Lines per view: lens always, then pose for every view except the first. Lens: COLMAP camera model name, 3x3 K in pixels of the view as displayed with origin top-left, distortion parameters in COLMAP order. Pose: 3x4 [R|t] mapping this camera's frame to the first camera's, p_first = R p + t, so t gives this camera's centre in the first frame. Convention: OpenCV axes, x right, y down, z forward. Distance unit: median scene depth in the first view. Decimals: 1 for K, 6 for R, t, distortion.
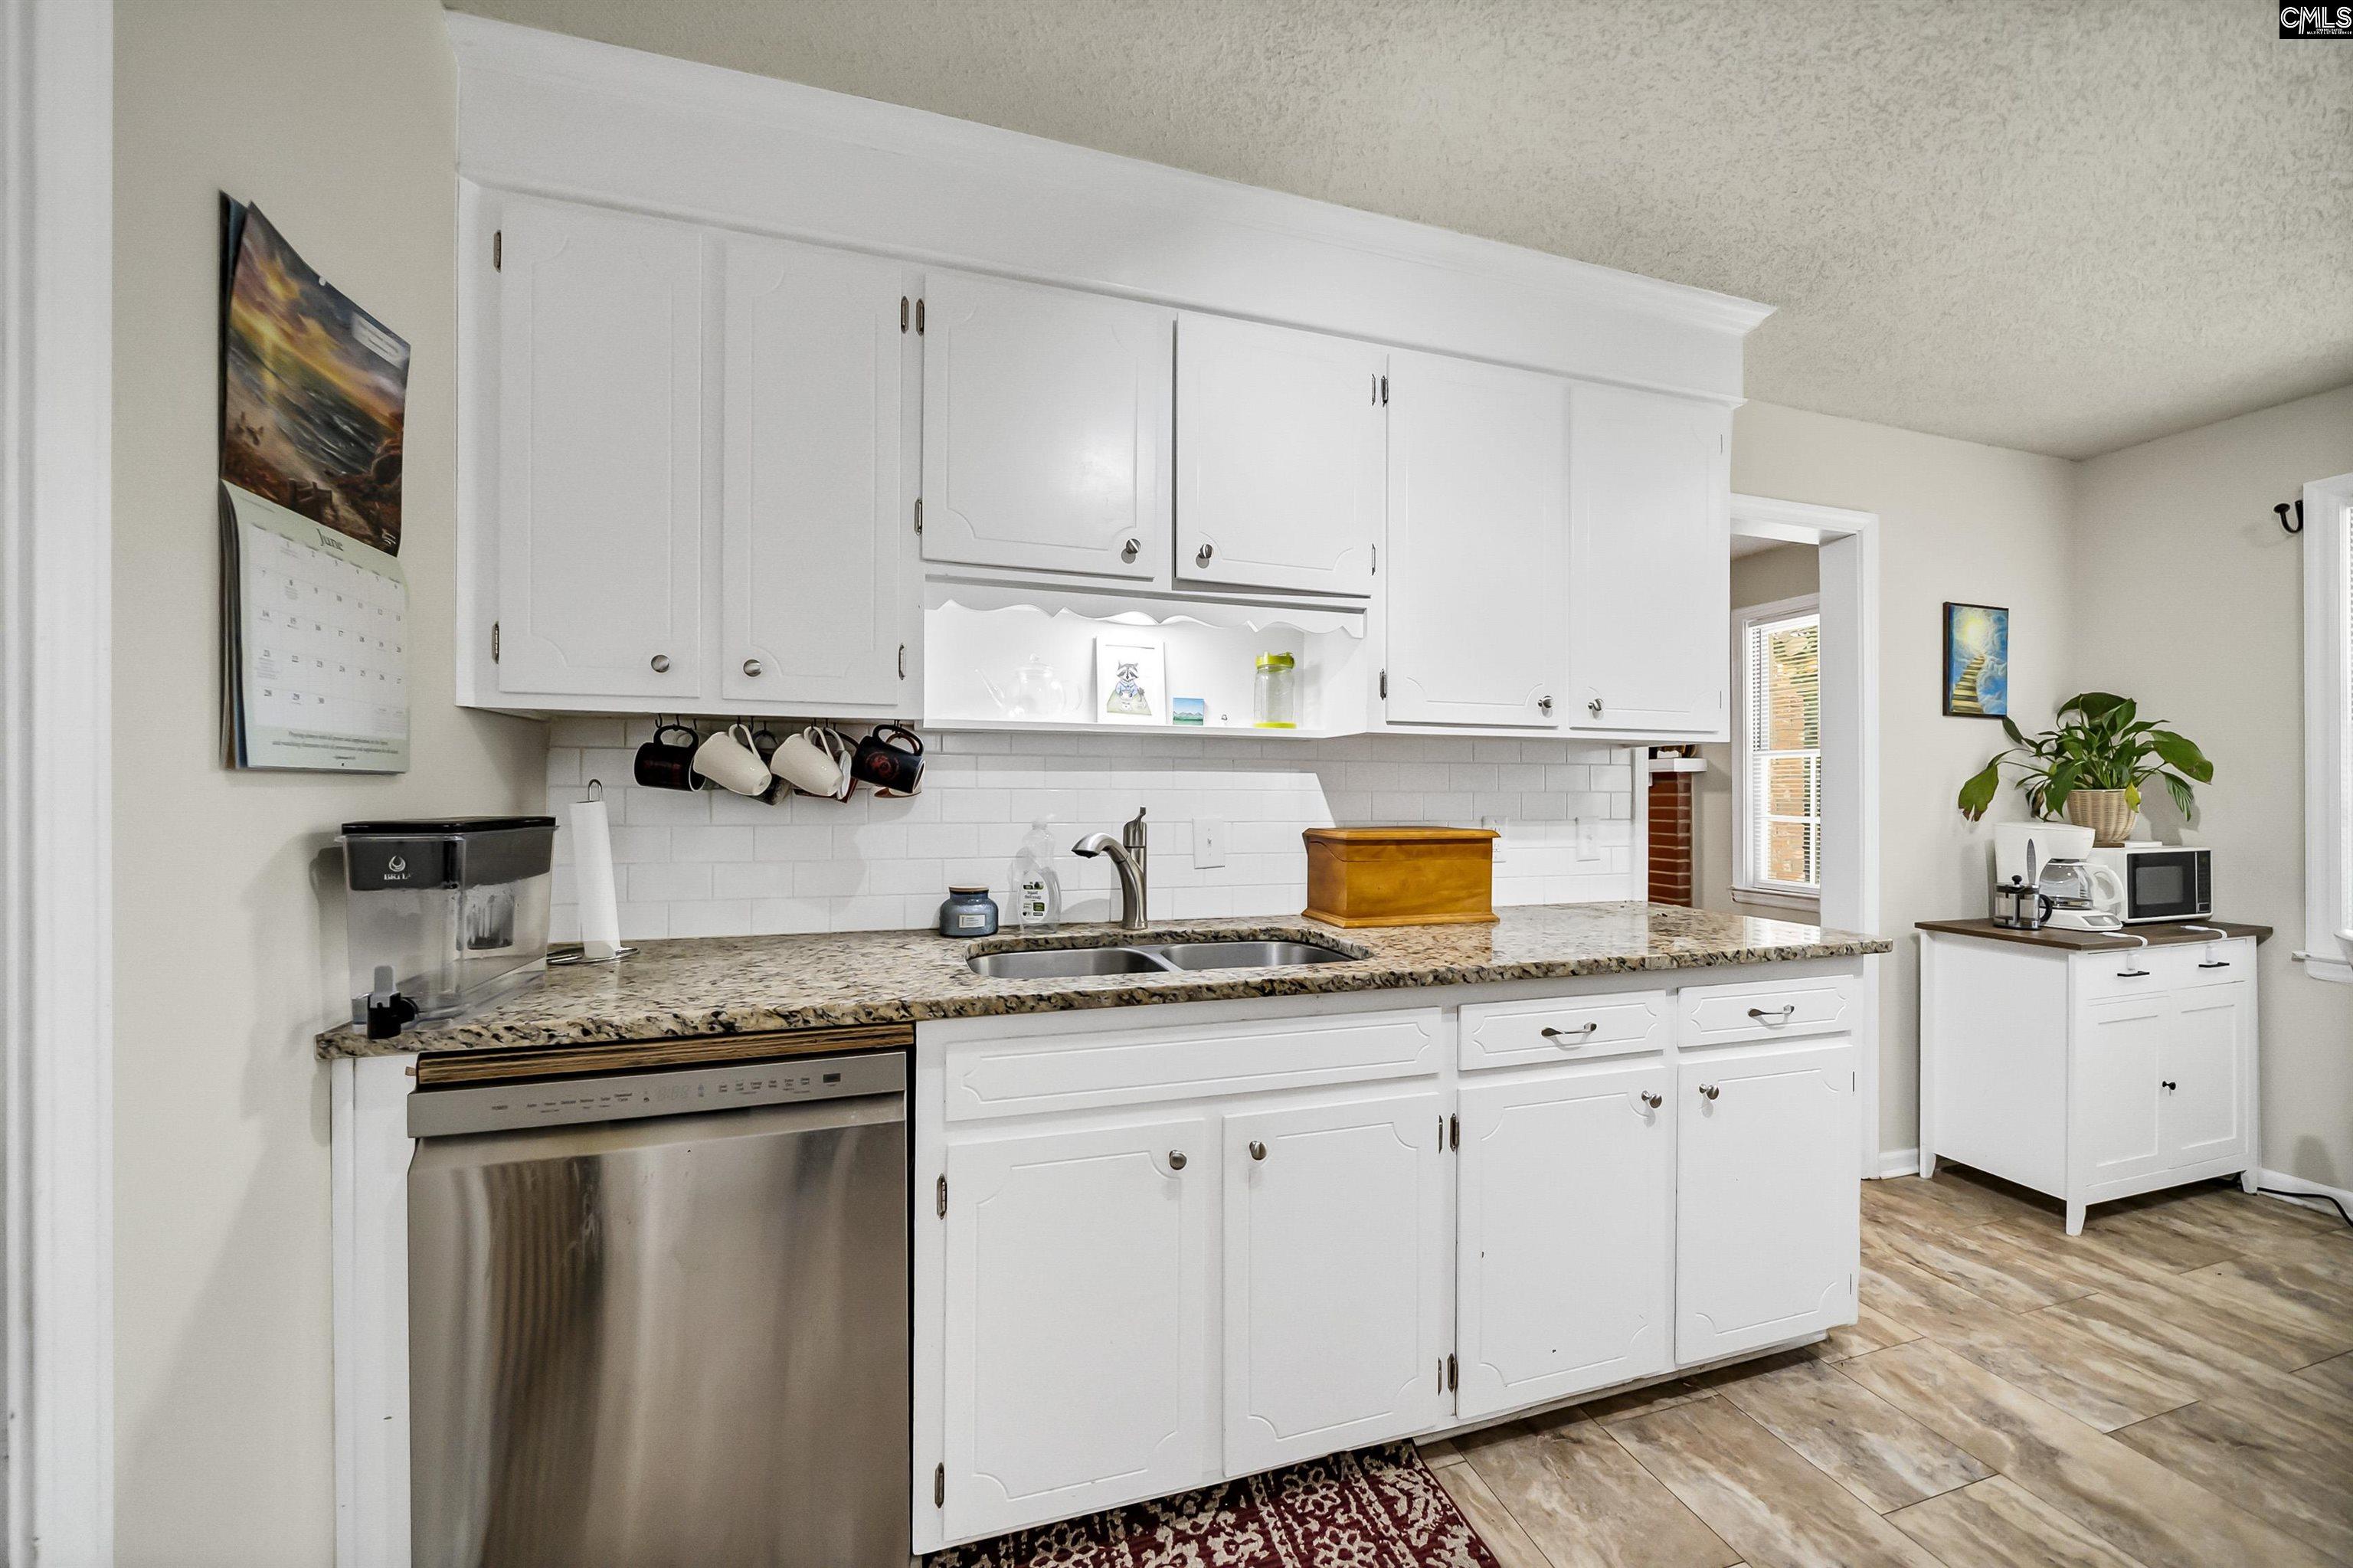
lens RADIAL K [[830.1, 0, 1151.1], [0, 830.1, 787.0], [0, 0, 1]] dist [-0.006734, 0.000237]
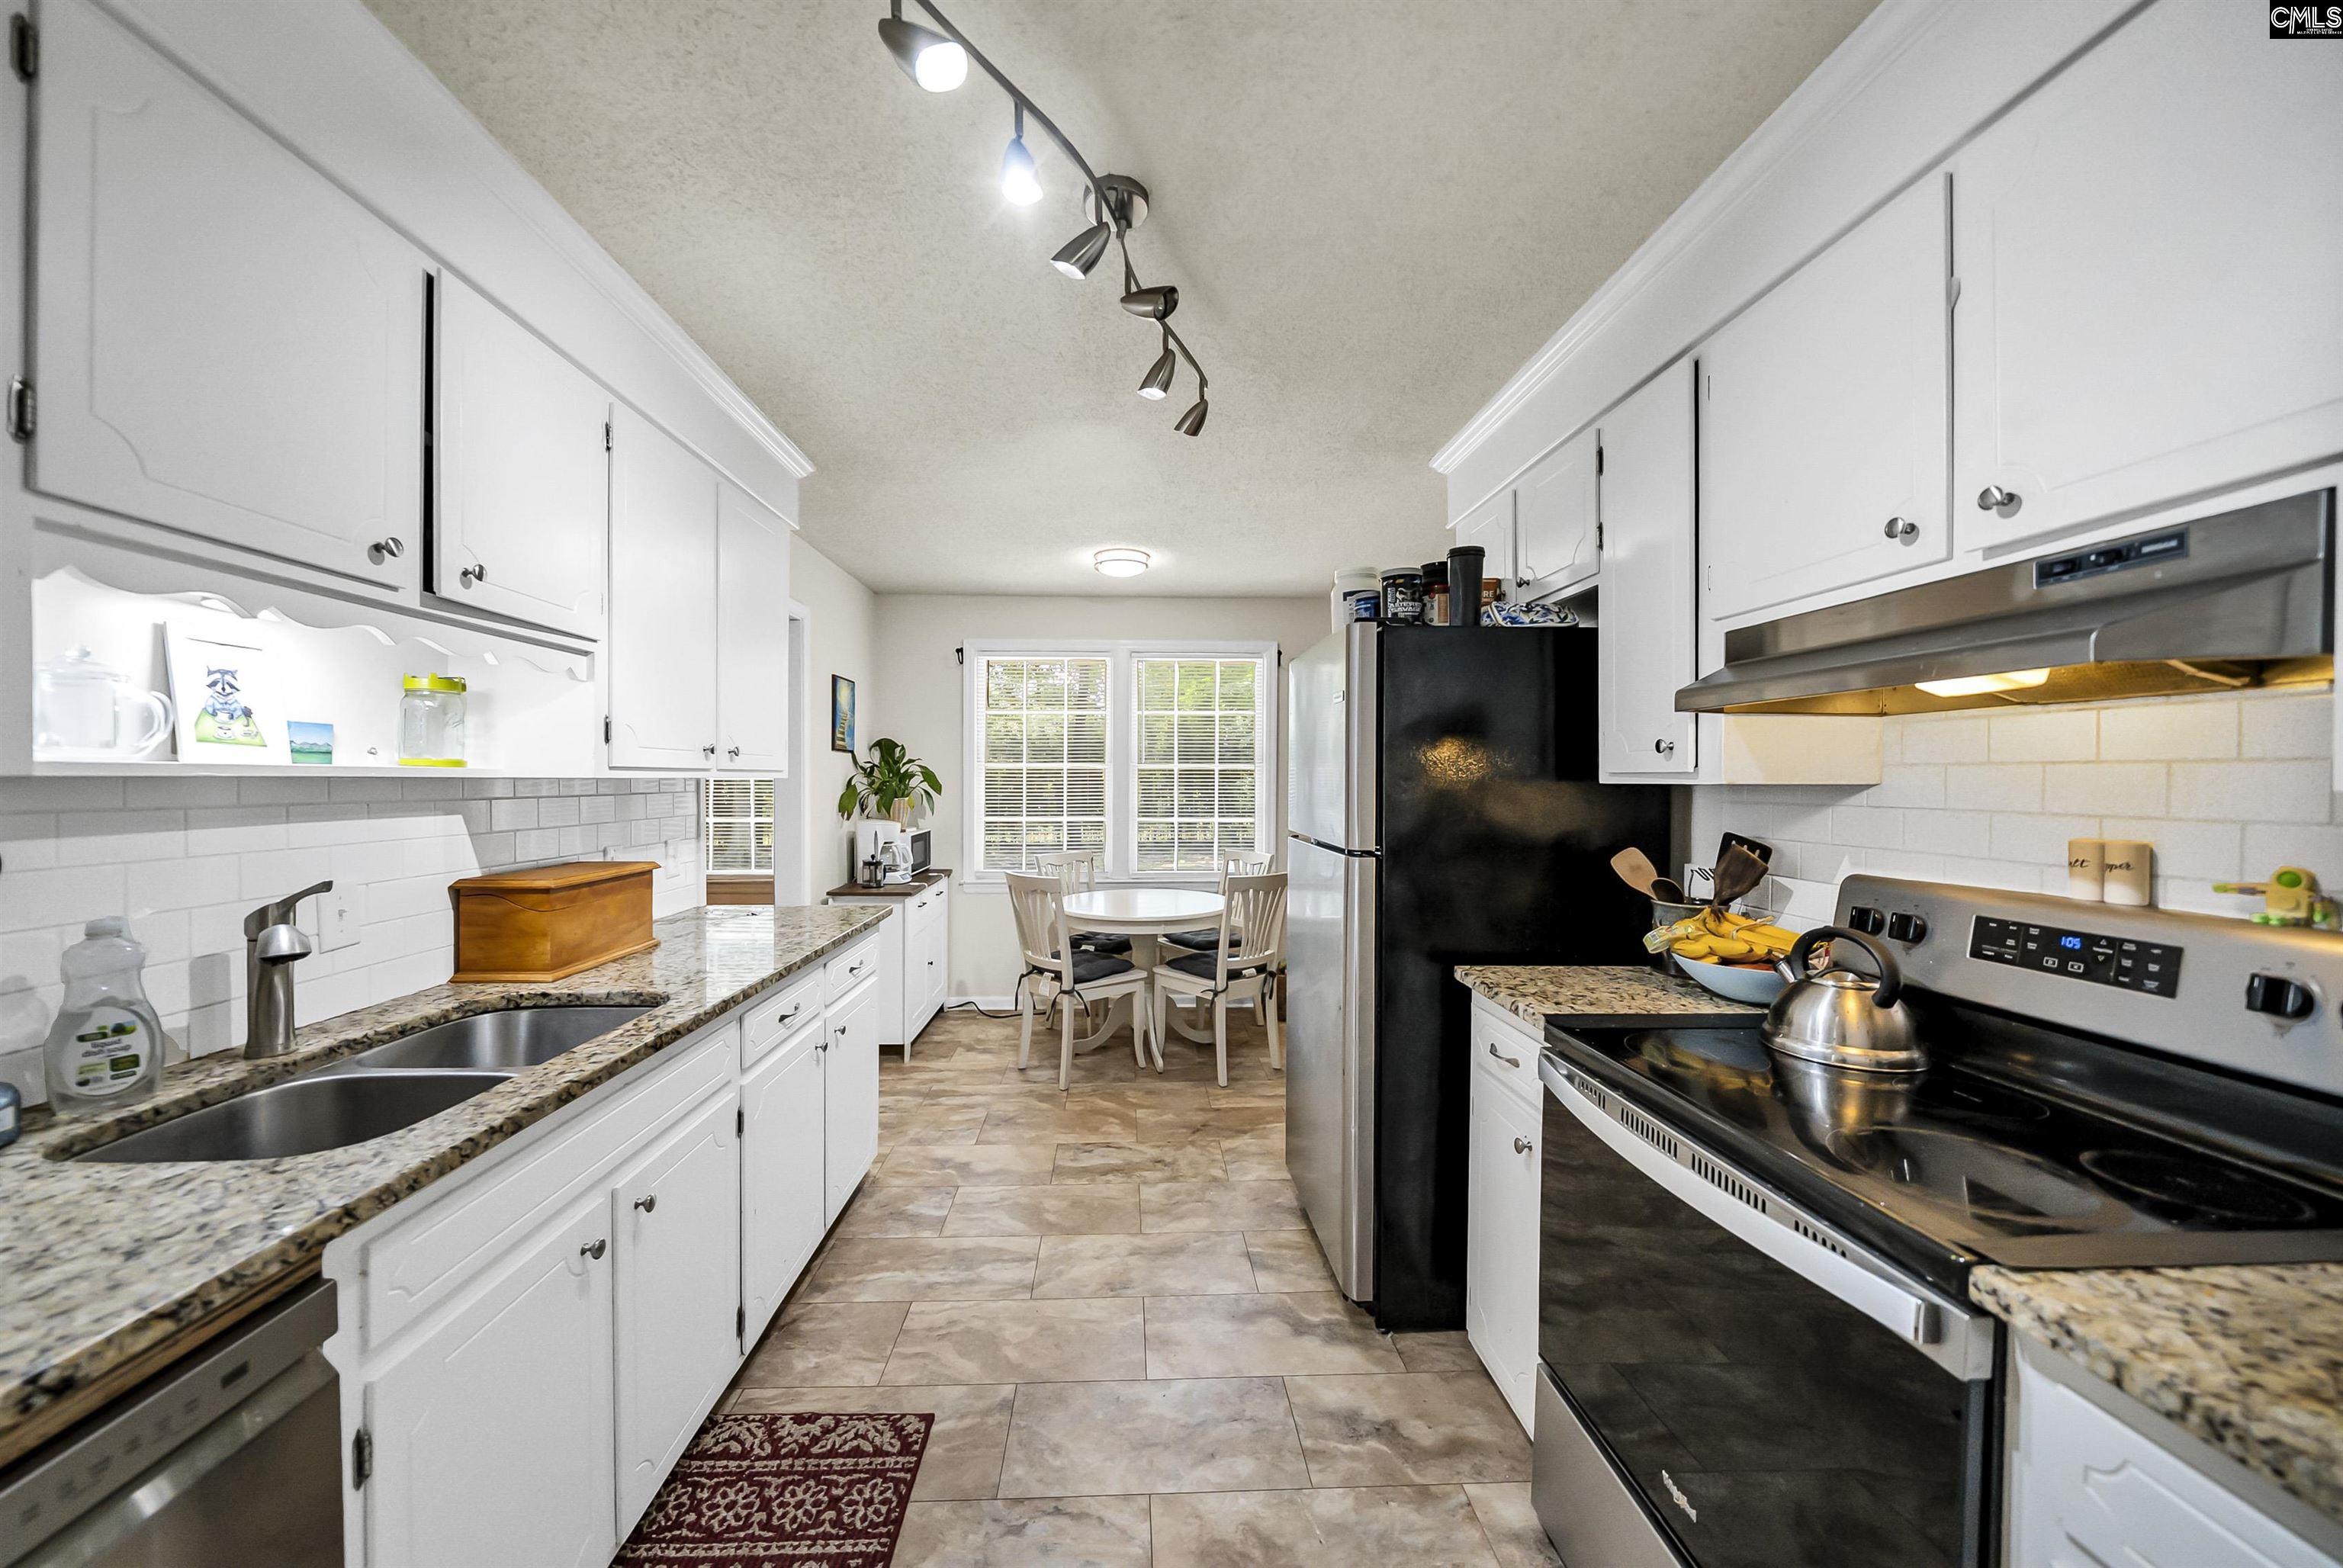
lens RADIAL K [[826.6, 0, 1176.2], [0, 826.6, 777.4], [0, 0, 1]] dist [-0.006734, 0.000237]
pose [[0.218806, -0.001303, 0.975768, -0.517569], [-0.010567, 0.999937, 0.003704, -0.072761], [-0.975711, -0.011121, 0.218778, 0.100572]]
